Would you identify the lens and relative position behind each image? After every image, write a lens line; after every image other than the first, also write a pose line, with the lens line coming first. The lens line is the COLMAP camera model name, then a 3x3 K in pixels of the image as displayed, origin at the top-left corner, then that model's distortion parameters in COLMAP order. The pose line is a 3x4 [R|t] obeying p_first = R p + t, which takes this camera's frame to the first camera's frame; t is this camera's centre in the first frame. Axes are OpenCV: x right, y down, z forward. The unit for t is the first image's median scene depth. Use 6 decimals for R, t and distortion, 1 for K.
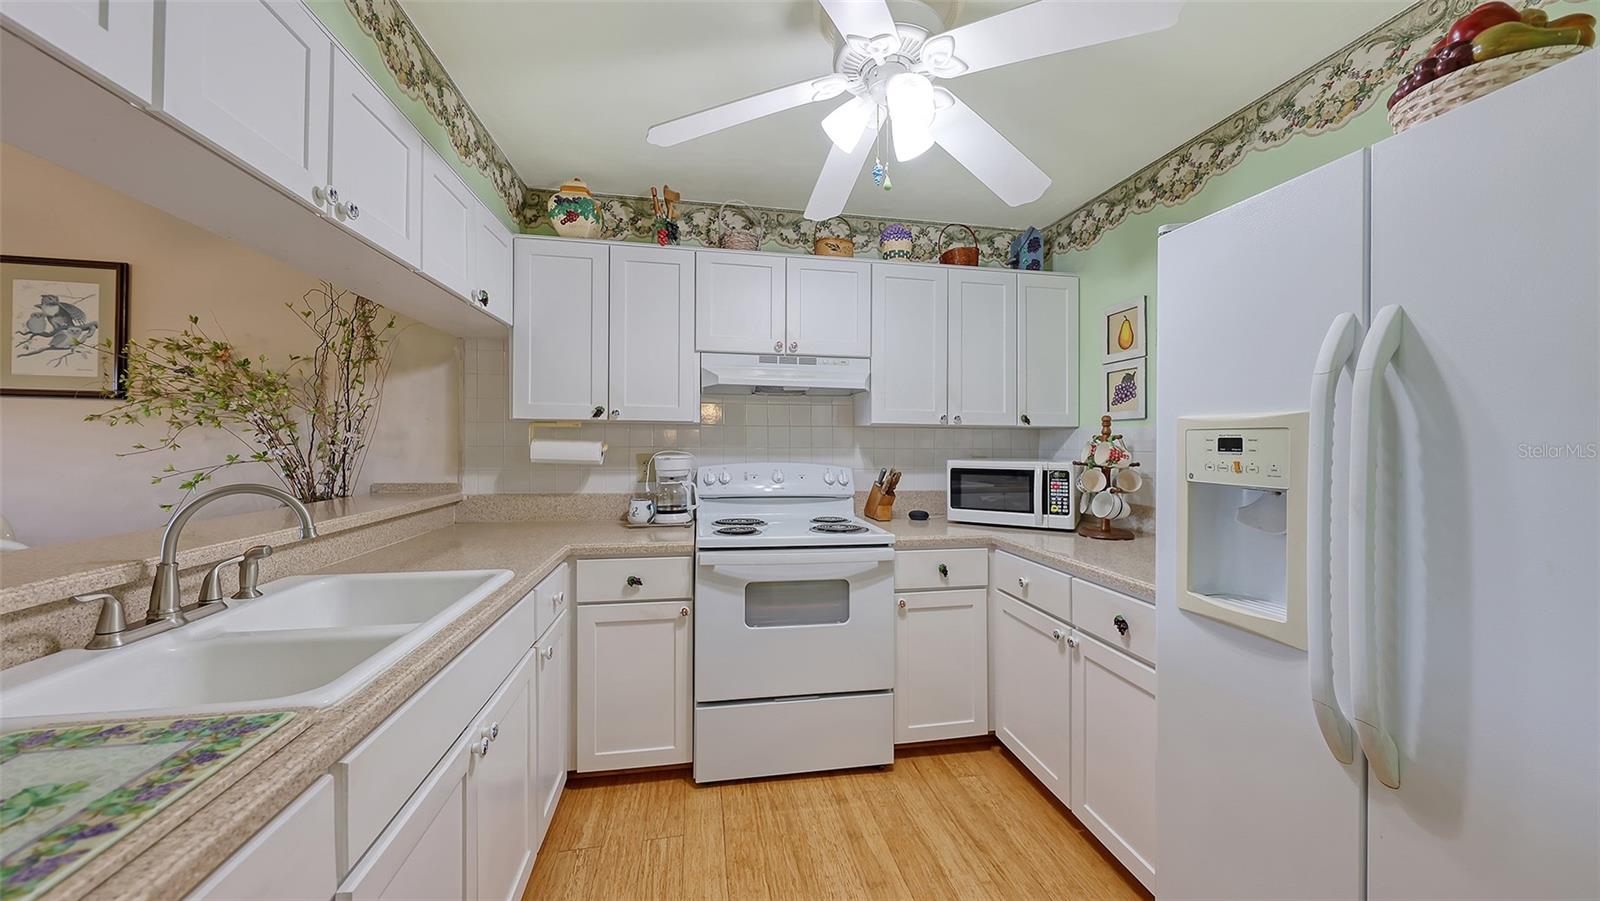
lens RADIAL K [[558.0, 0, 798.7], [0, 558.0, 443.1], [0, 0, 1]] dist [0.006056, -0.002076]
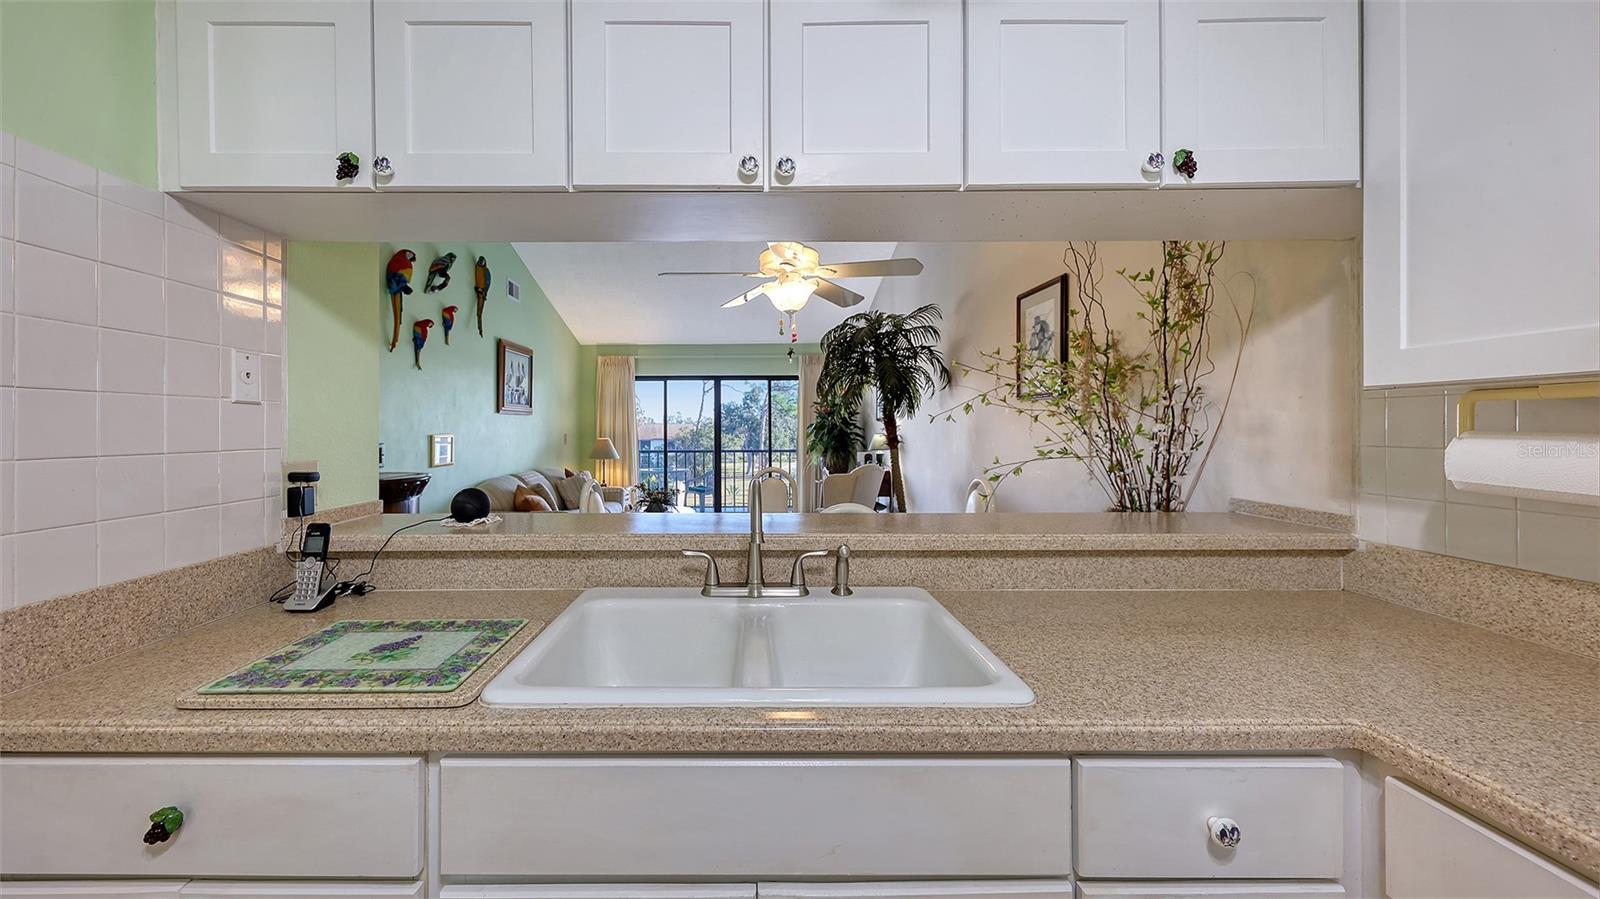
lens RADIAL K [[558.0, 0, 733.5], [0, 558.0, 446.1], [0, 0, 1]] dist [0.006056, -0.002076]
pose [[-0.209695, 0.024587, -0.977458, 0.027907], [0.008185, 0.999693, 0.023391, -0.011736], [0.977733, -0.003096, -0.209832, 0.600099]]
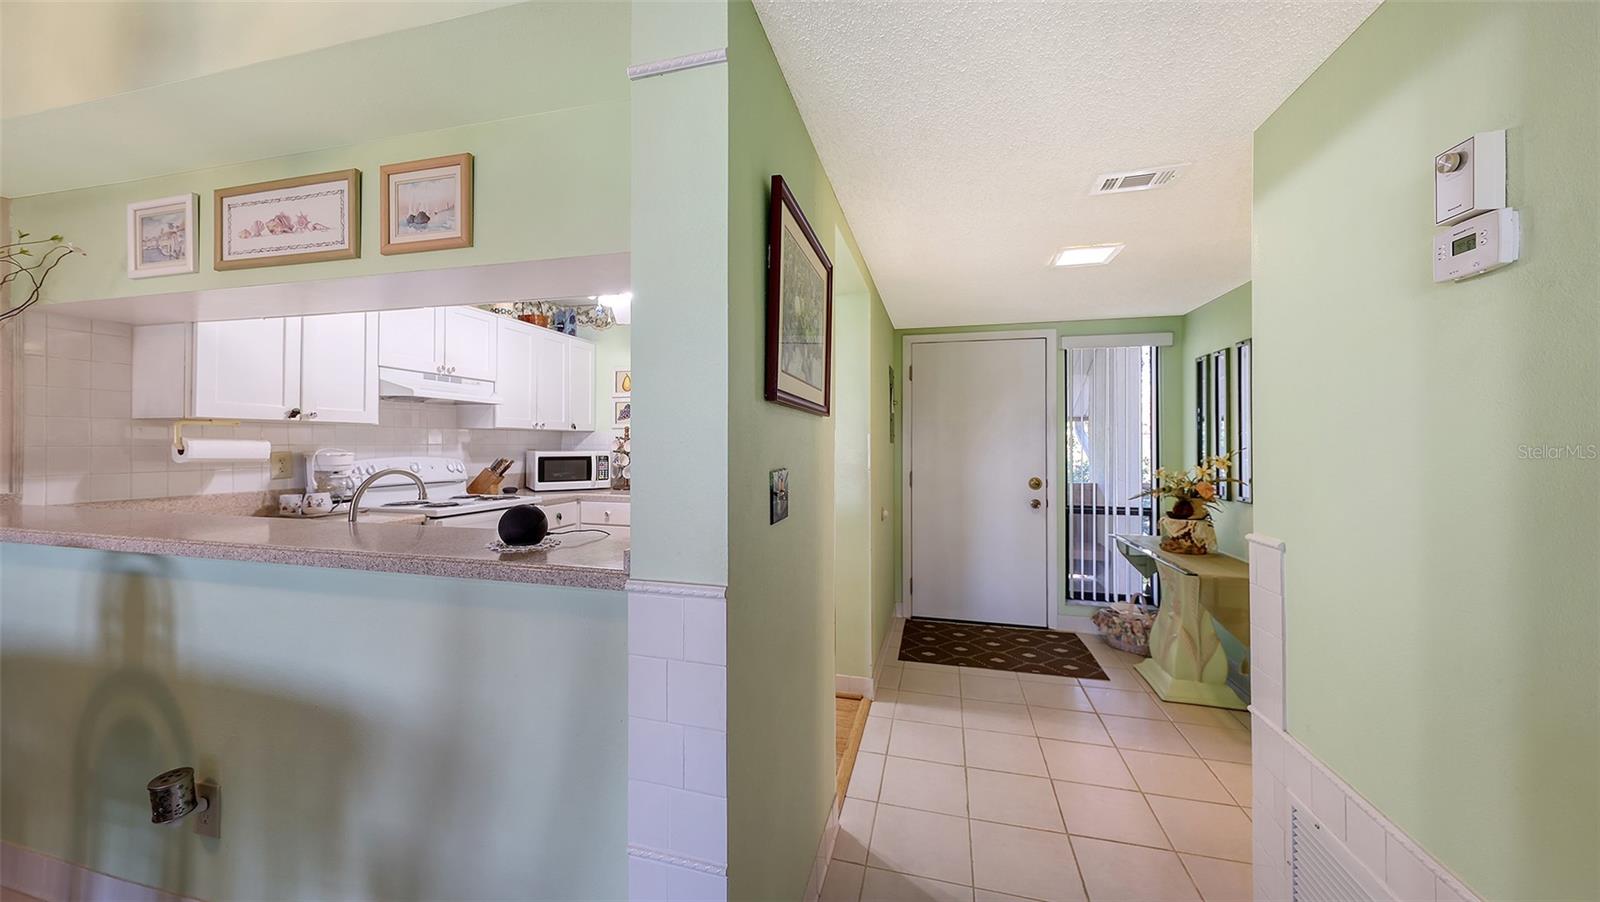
lens RADIAL K [[558.0, 0, 807.1], [0, 558.0, 437.2], [0, 0, 1]] dist [0.006056, -0.002076]
pose [[0.416740, 0.003089, 0.909021, -0.937321], [-0.001021, 0.999995, -0.002930, -0.006766], [-0.909025, 0.000293, 0.416741, -0.371961]]
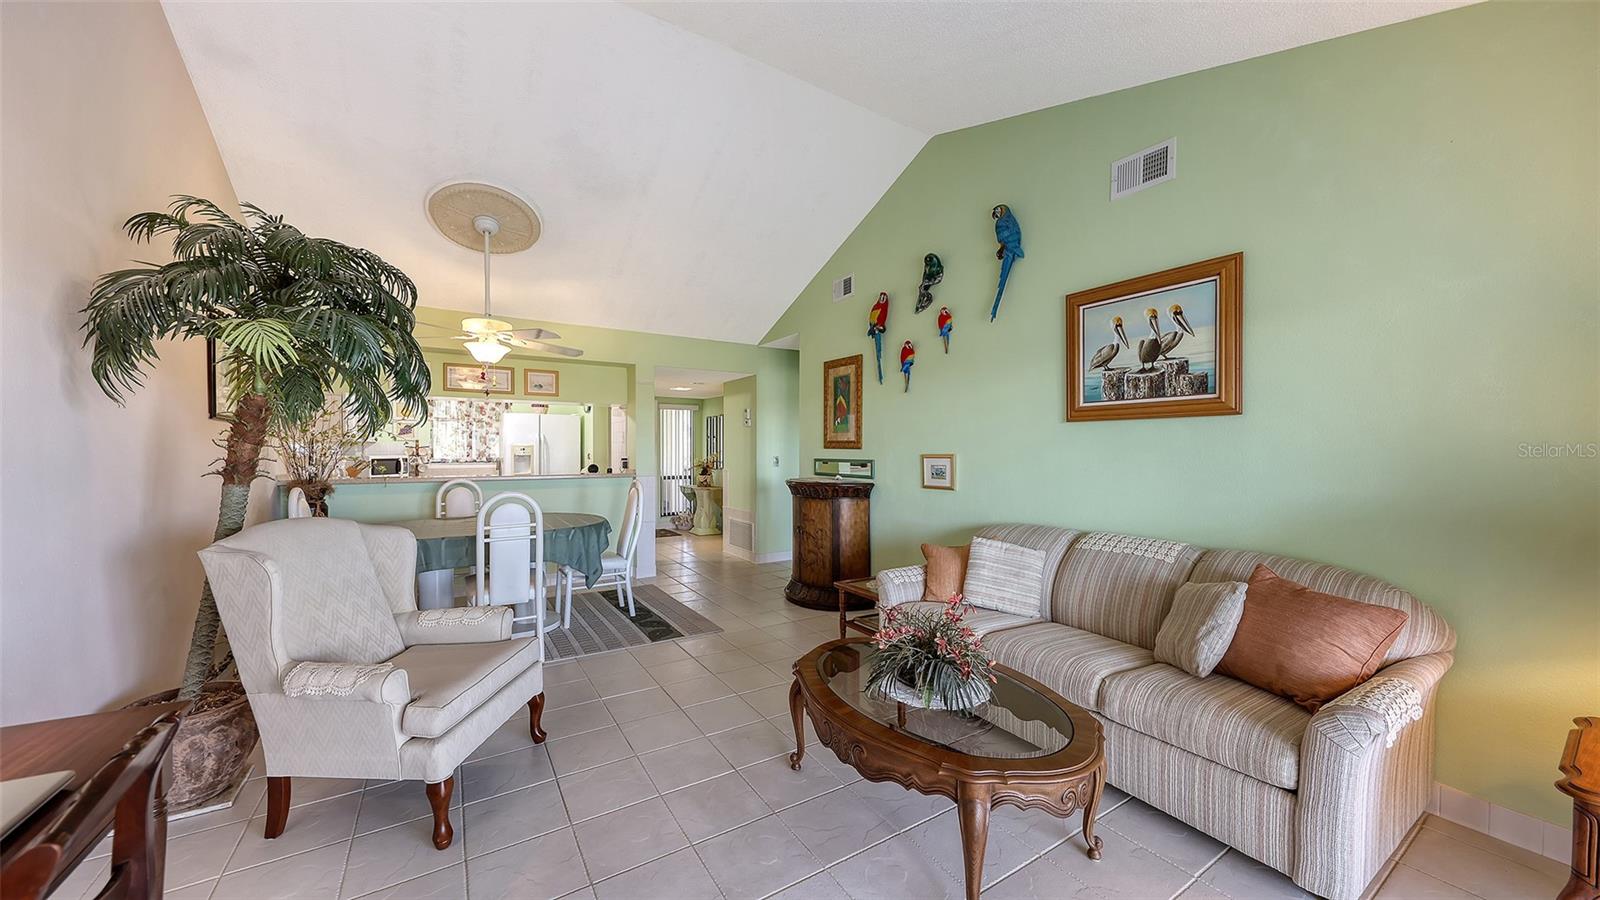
lens RADIAL K [[558.0, 0, 790.9], [0, 558.0, 452.0], [0, 0, 1]] dist [0.006056, -0.002076]
pose [[-0.369421, -0.013886, 0.929158, -3.061777], [-0.003813, 0.999903, 0.013428, -0.030559], [-0.929254, 0.001417, -0.369438, 0.211947]]
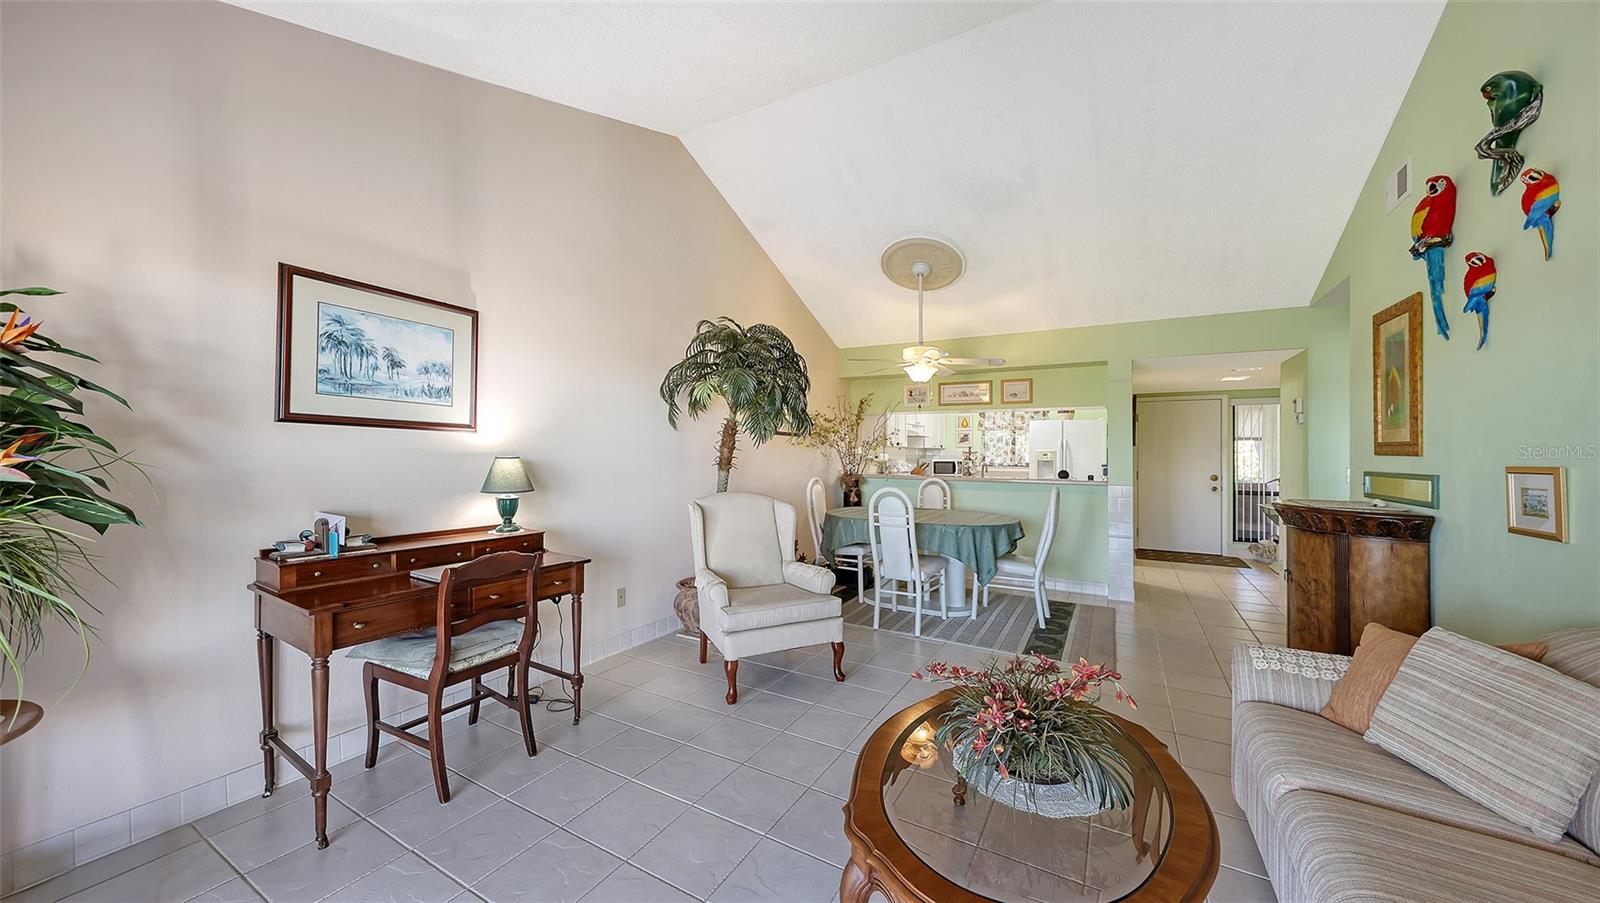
lens RADIAL K [[558.0, 0, 803.4], [0, 558.0, 453.4], [0, 0, 1]] dist [0.006056, -0.002076]
pose [[0.640868, -0.003783, 0.767641, -3.000060], [-0.002415, 0.999973, 0.006944, -0.025232], [-0.767647, -0.006304, 0.640842, -0.537348]]
